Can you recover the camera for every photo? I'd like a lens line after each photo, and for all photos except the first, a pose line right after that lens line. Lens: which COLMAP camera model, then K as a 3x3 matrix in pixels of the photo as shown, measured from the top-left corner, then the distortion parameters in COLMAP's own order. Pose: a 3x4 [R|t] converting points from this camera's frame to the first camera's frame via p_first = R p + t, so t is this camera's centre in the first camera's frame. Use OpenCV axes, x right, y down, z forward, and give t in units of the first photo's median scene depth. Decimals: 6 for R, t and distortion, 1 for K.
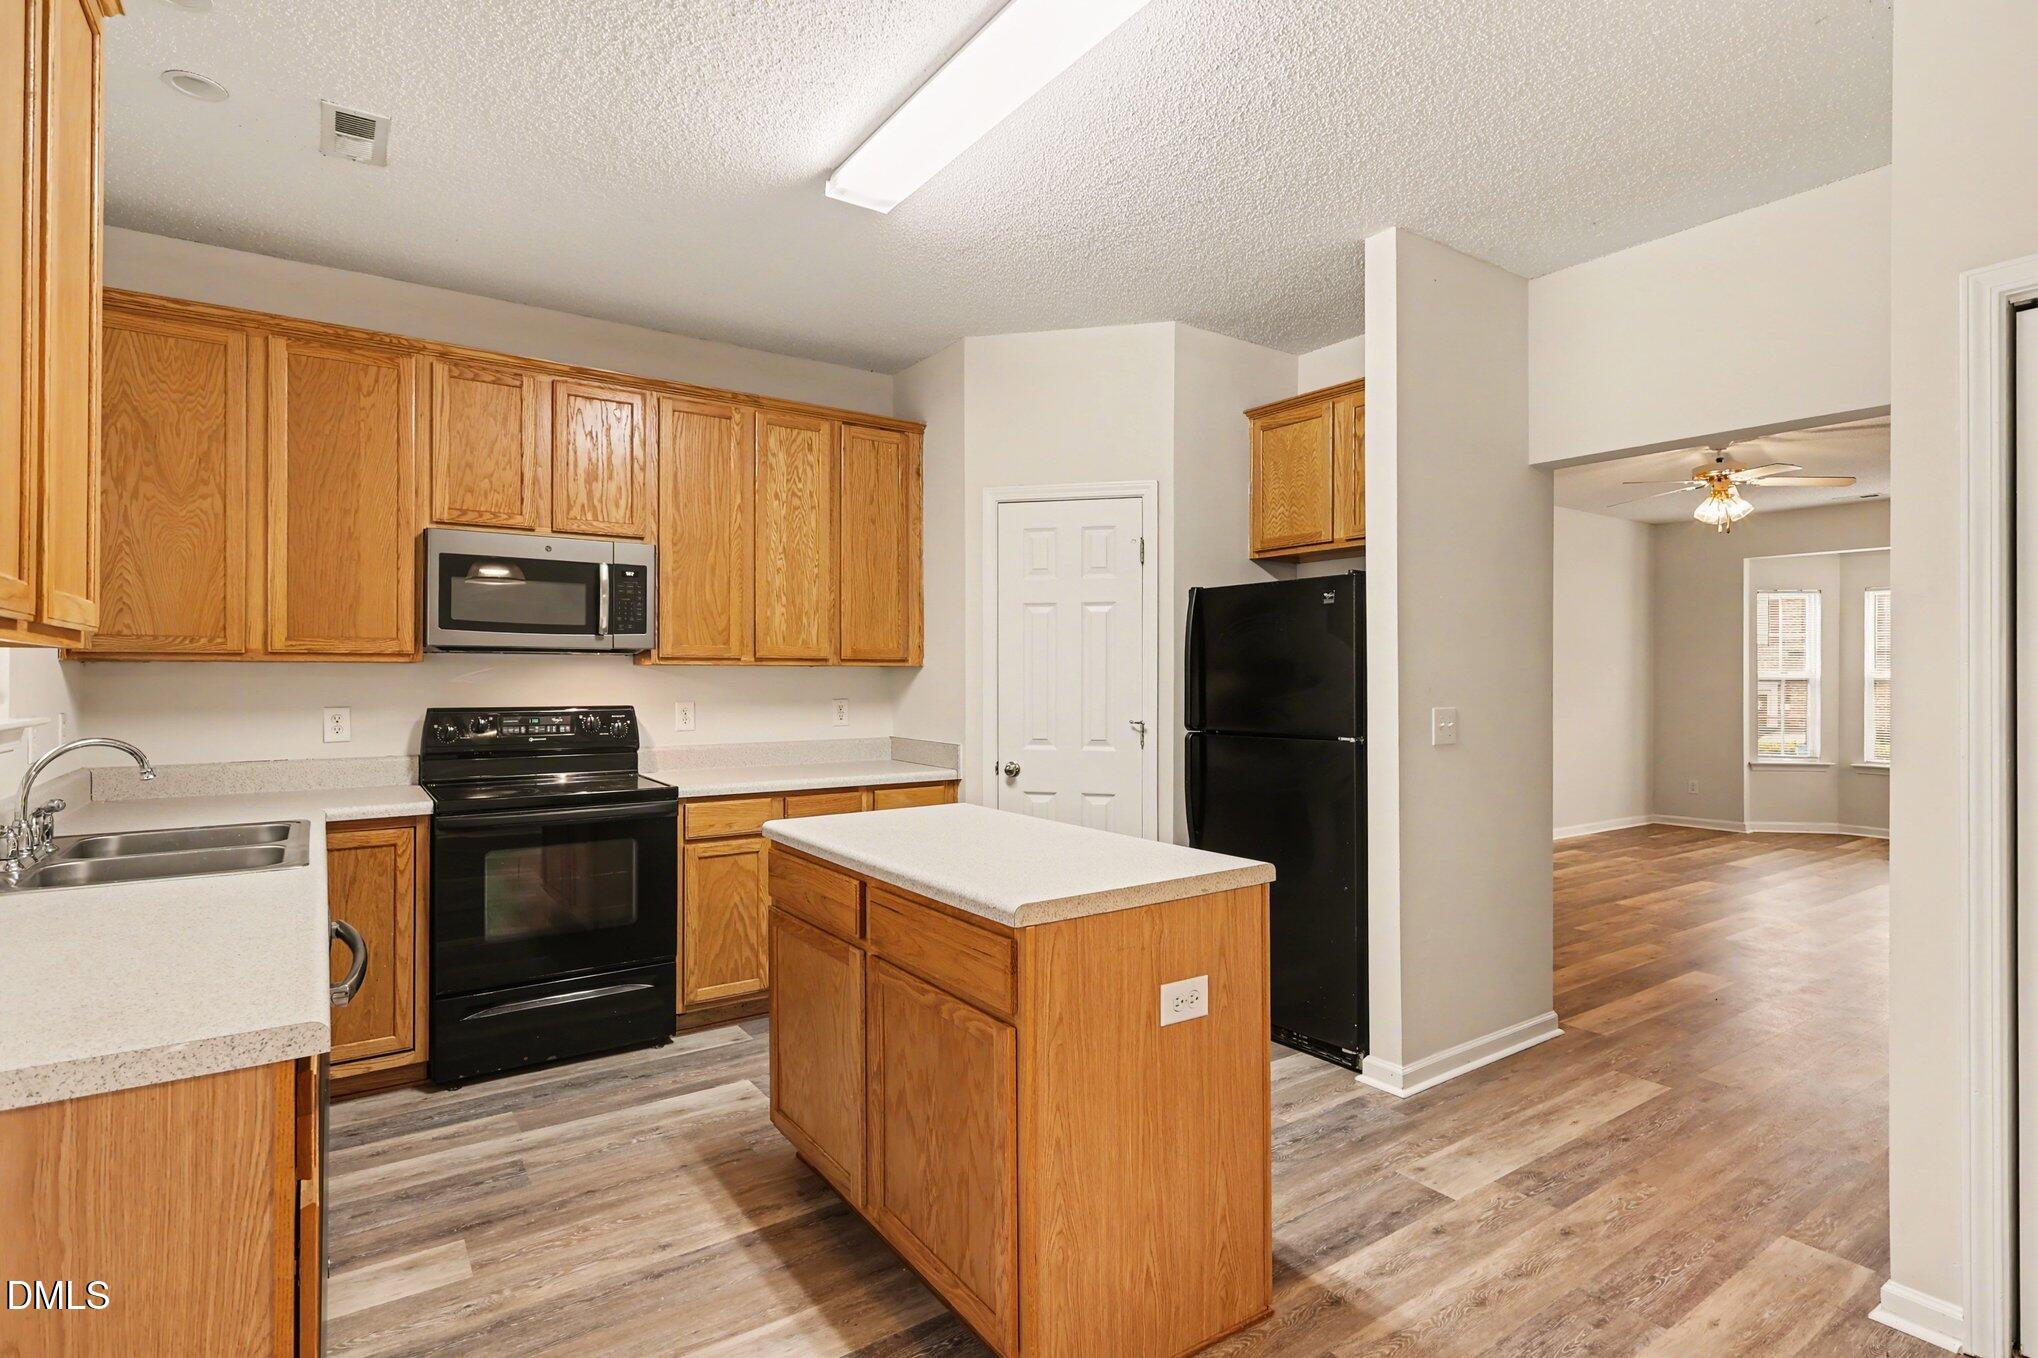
lens RADIAL K [[1007.3, 0, 1026.2], [0, 1007.3, 693.2], [0, 0, 1]] dist [0.006647, 0.000824]
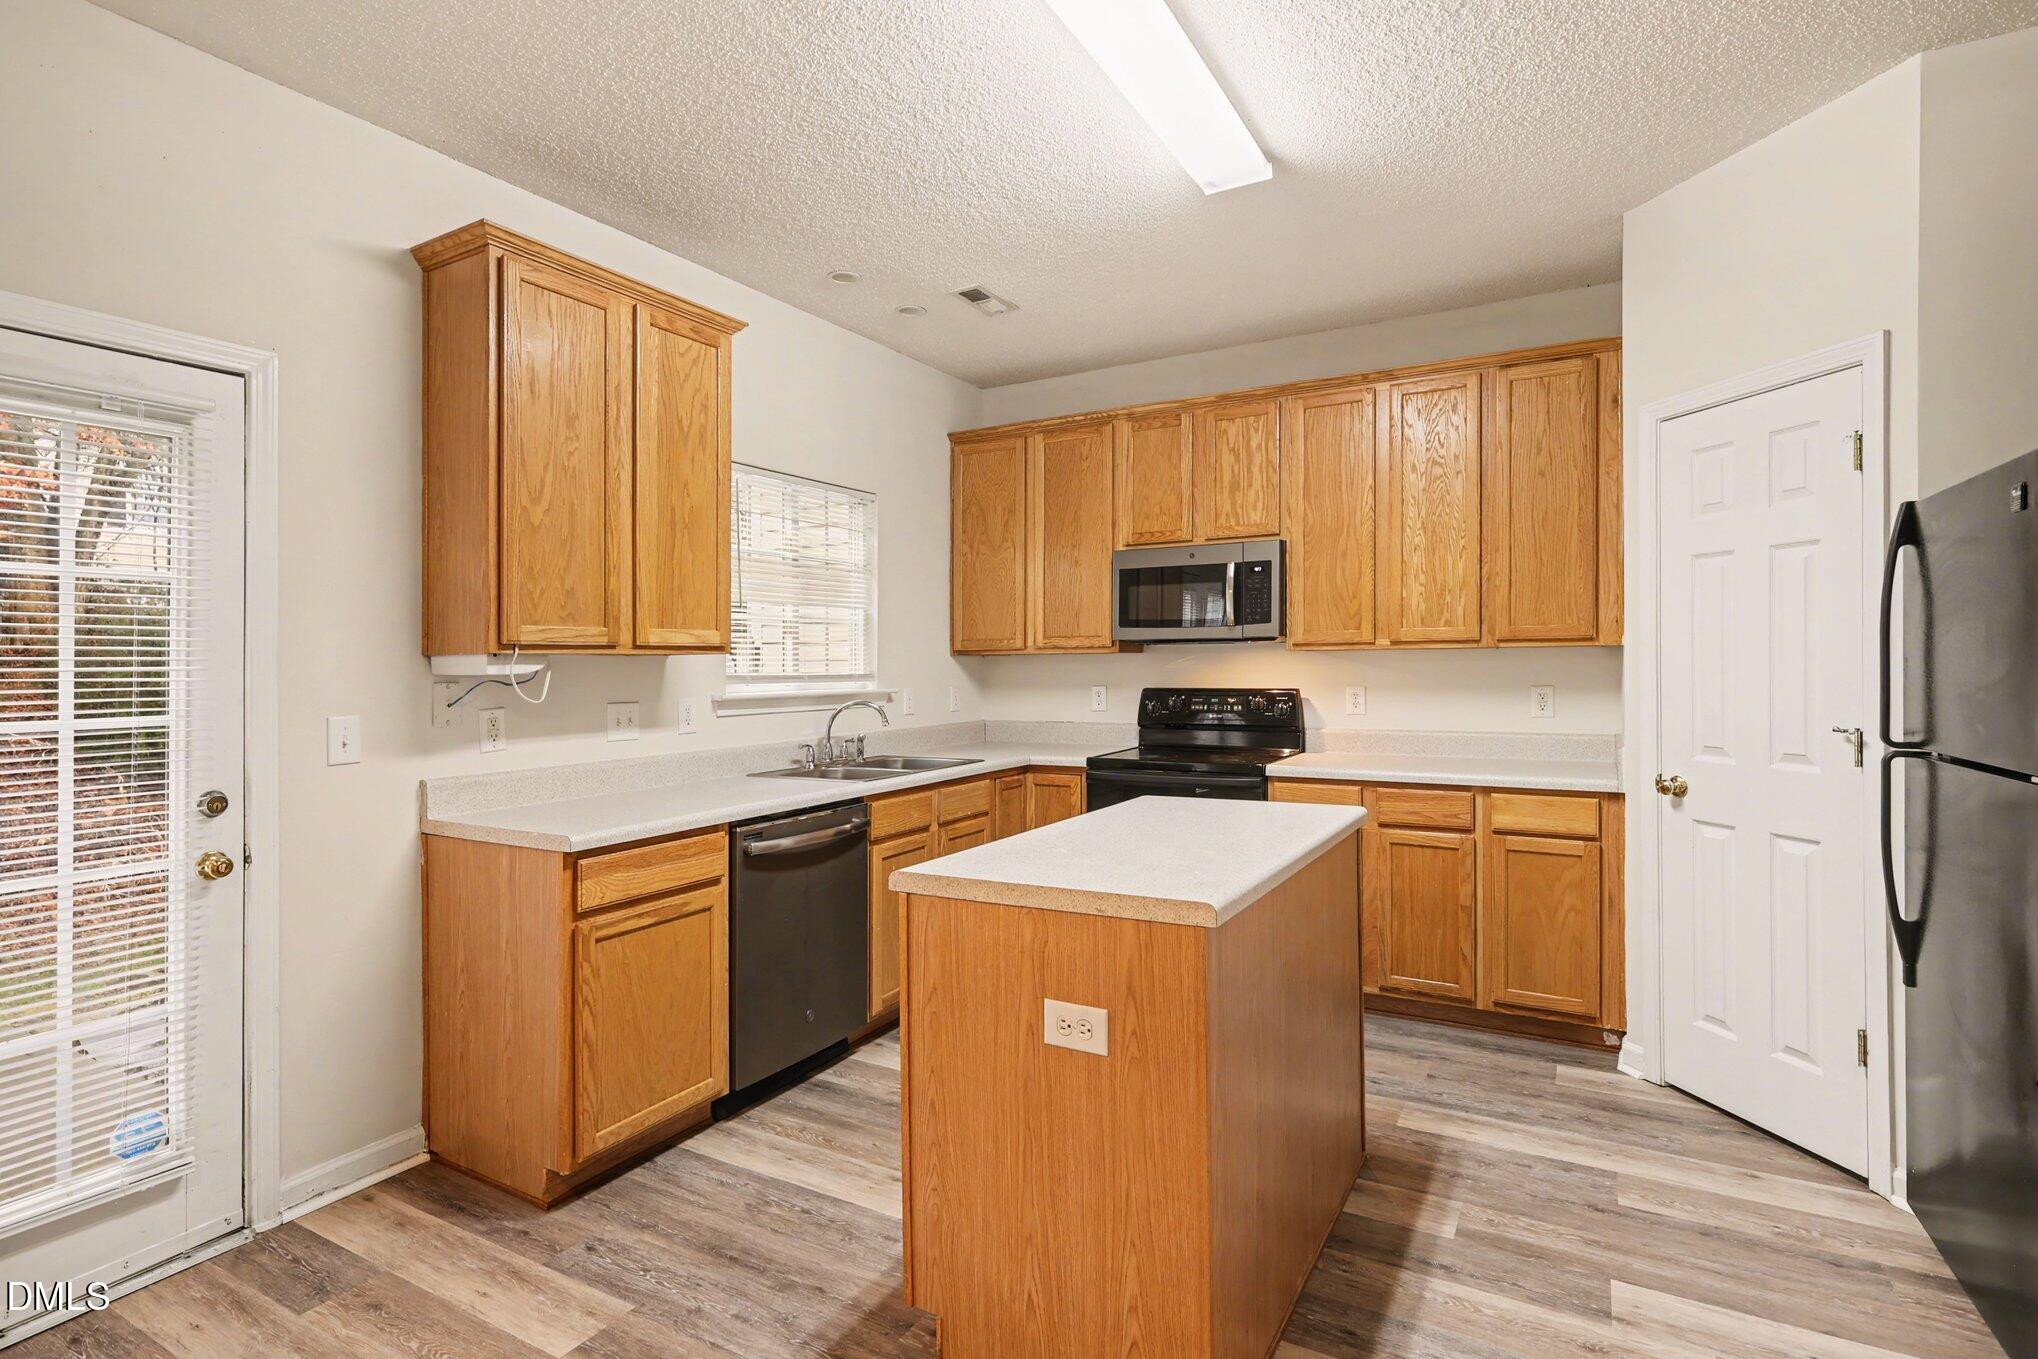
lens RADIAL K [[1007.3, 0, 1054.0], [0, 1007.3, 686.0], [0, 0, 1]] dist [0.006647, 0.000824]
pose [[0.440218, 0.014544, -0.897773, 0.505895], [-0.005684, 0.999894, 0.013411, -0.004247], [0.897873, -0.000801, 0.440253, 0.317555]]
